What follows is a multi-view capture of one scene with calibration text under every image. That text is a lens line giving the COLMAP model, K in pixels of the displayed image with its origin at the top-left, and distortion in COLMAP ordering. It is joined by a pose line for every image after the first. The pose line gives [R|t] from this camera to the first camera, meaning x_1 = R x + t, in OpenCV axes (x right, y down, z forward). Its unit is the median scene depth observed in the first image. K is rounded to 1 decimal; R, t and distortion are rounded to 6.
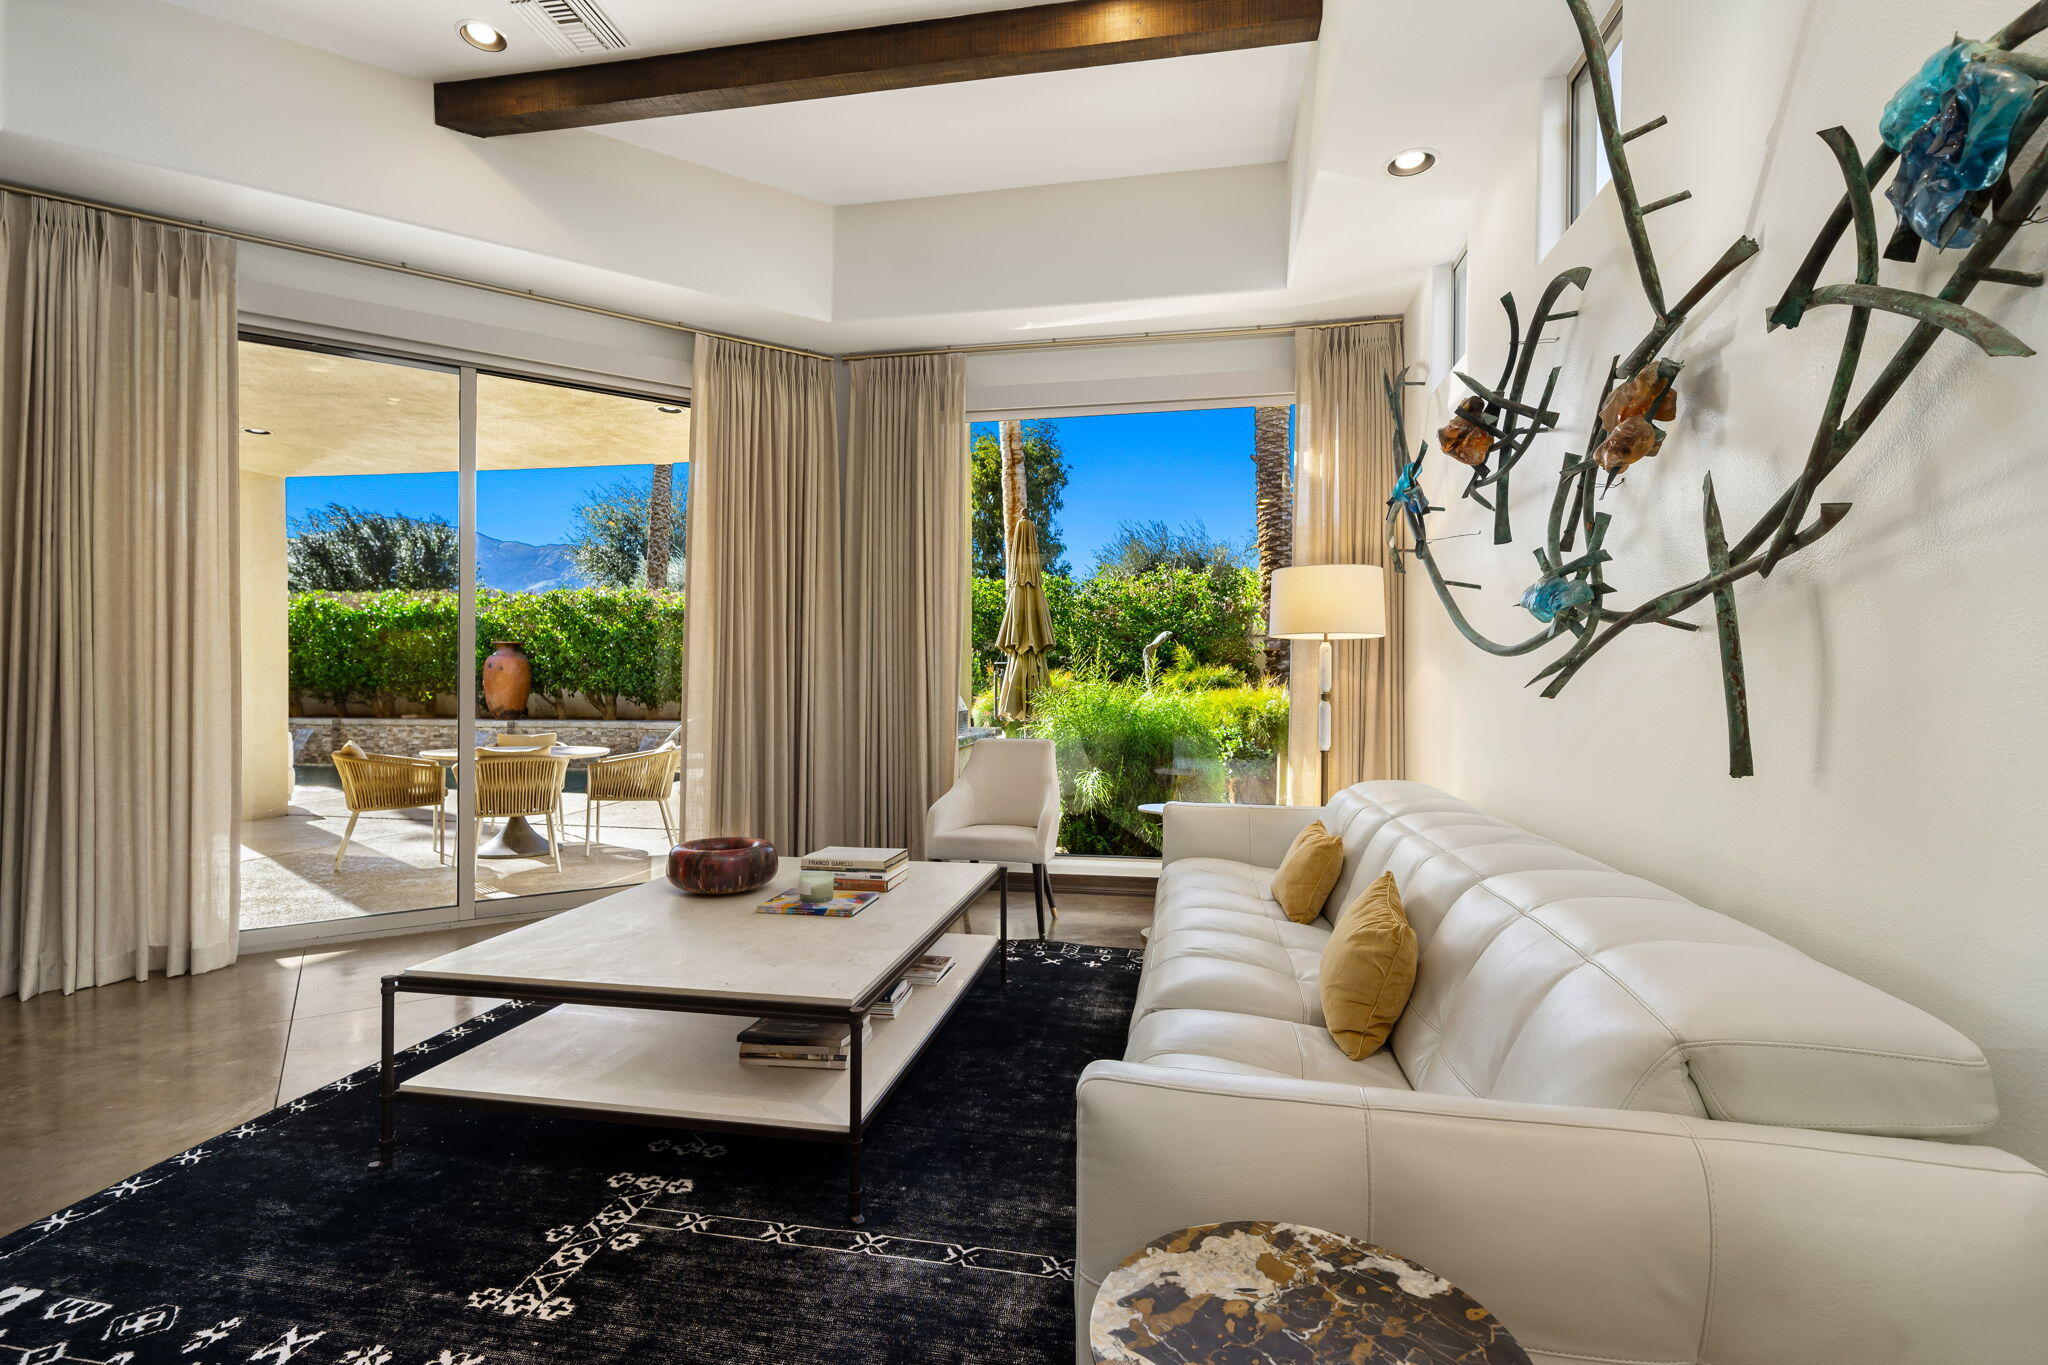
lens RADIAL K [[951.3, 0, 1010.9], [0, 951.3, 682.5], [0, 0, 1]] dist [-0.009696, -0.001182]
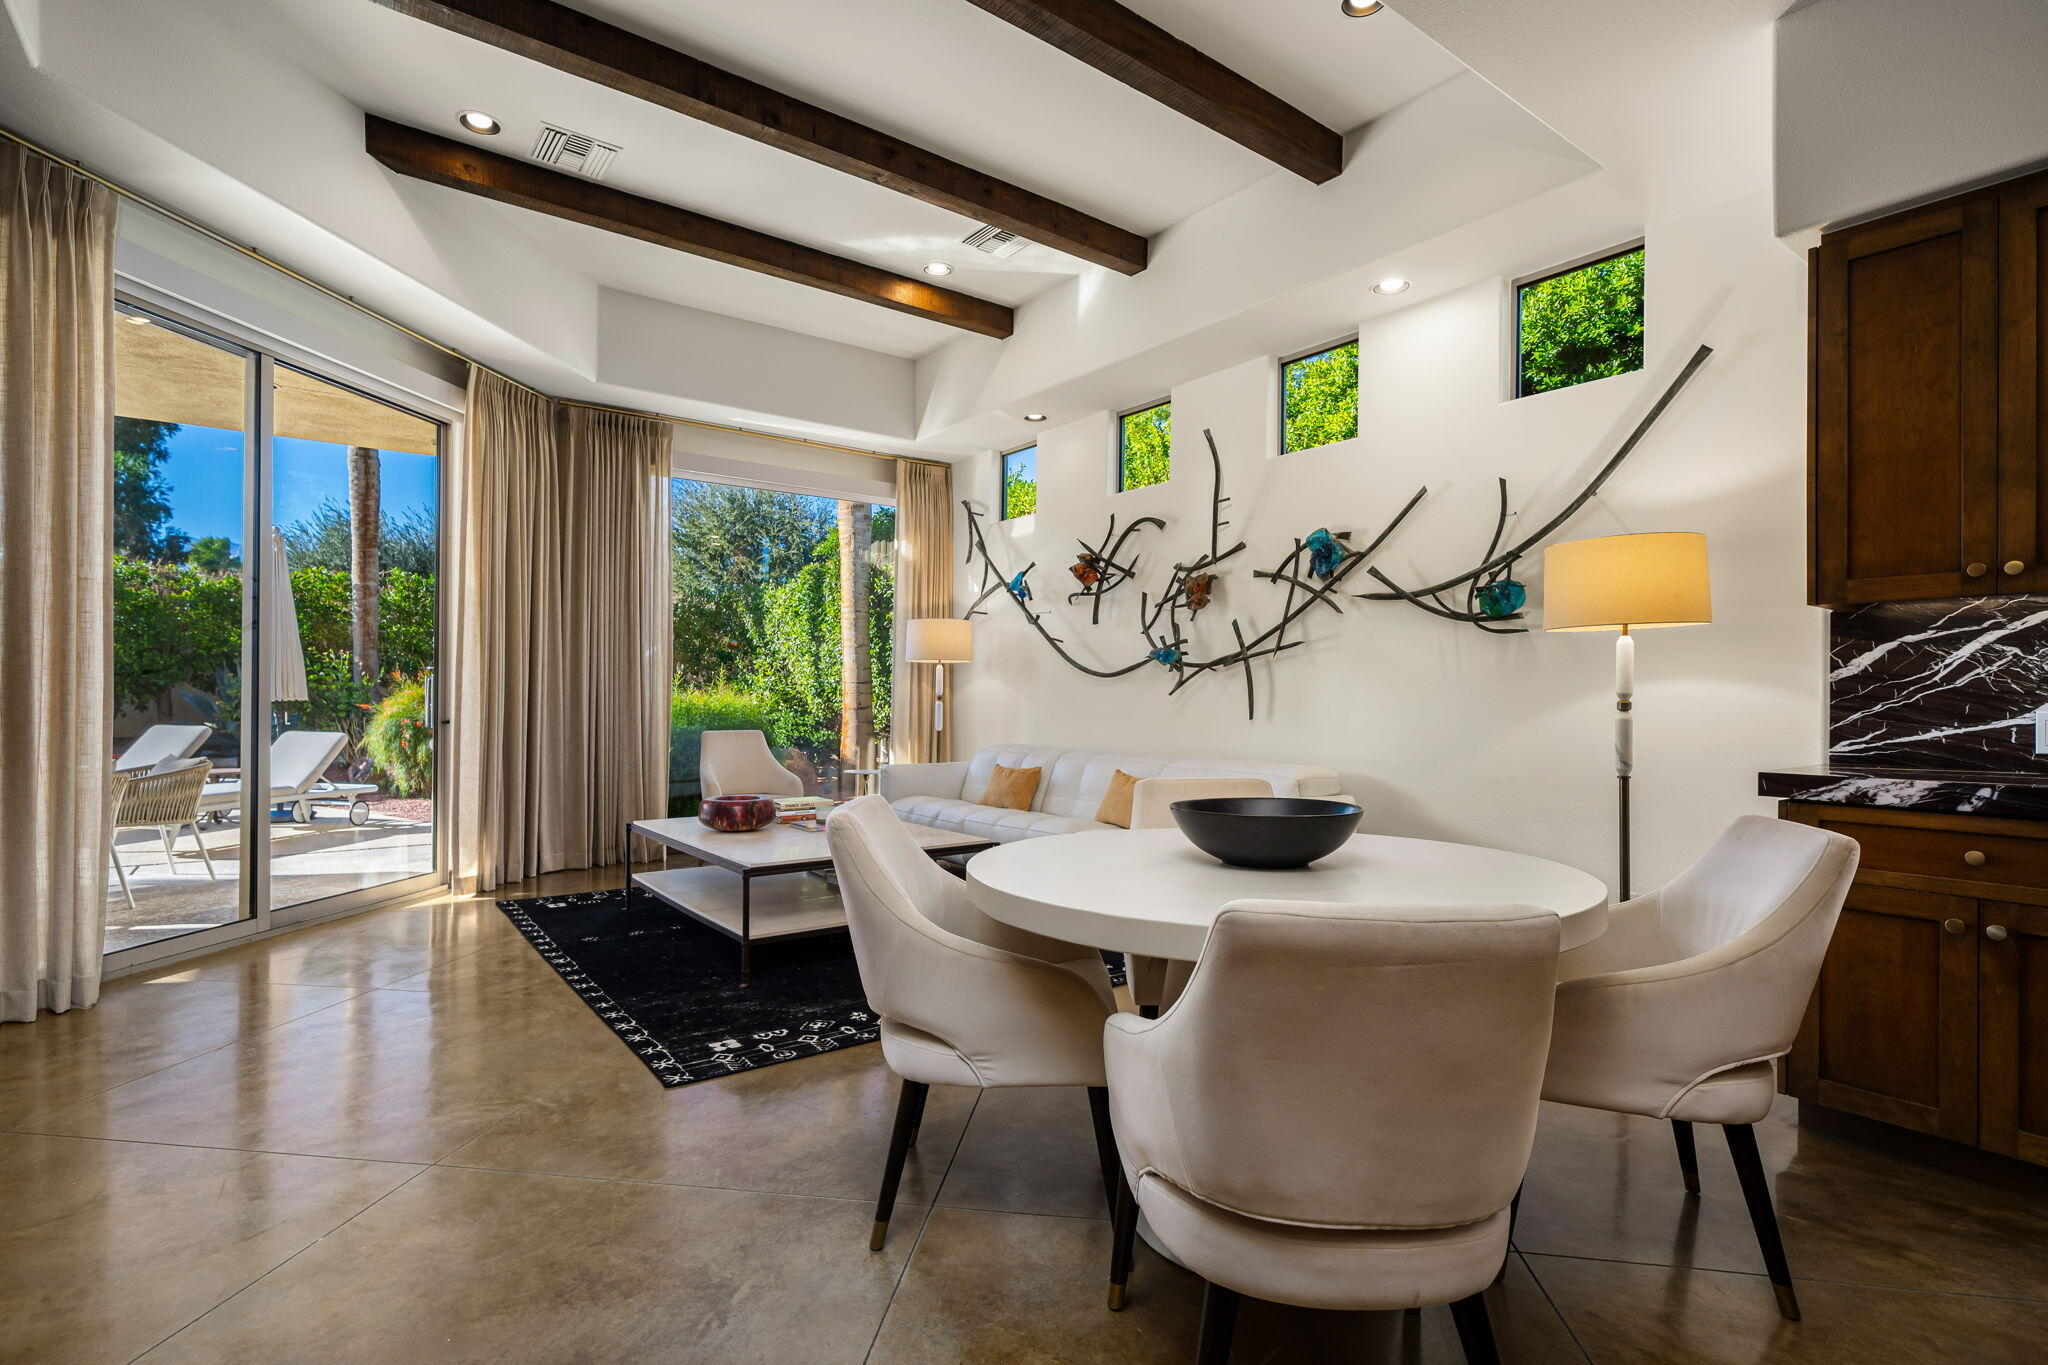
lens RADIAL K [[1002.3, 0, 1010.3], [0, 1002.3, 697.7], [0, 0, 1]] dist [-0.000274, 0.000868]
pose [[0.679349, 0.002064, 0.733813, -0.820559], [-0.004564, 0.999989, 0.001412, 0.008689], [-0.733801, -0.004308, 0.679351, -0.247767]]
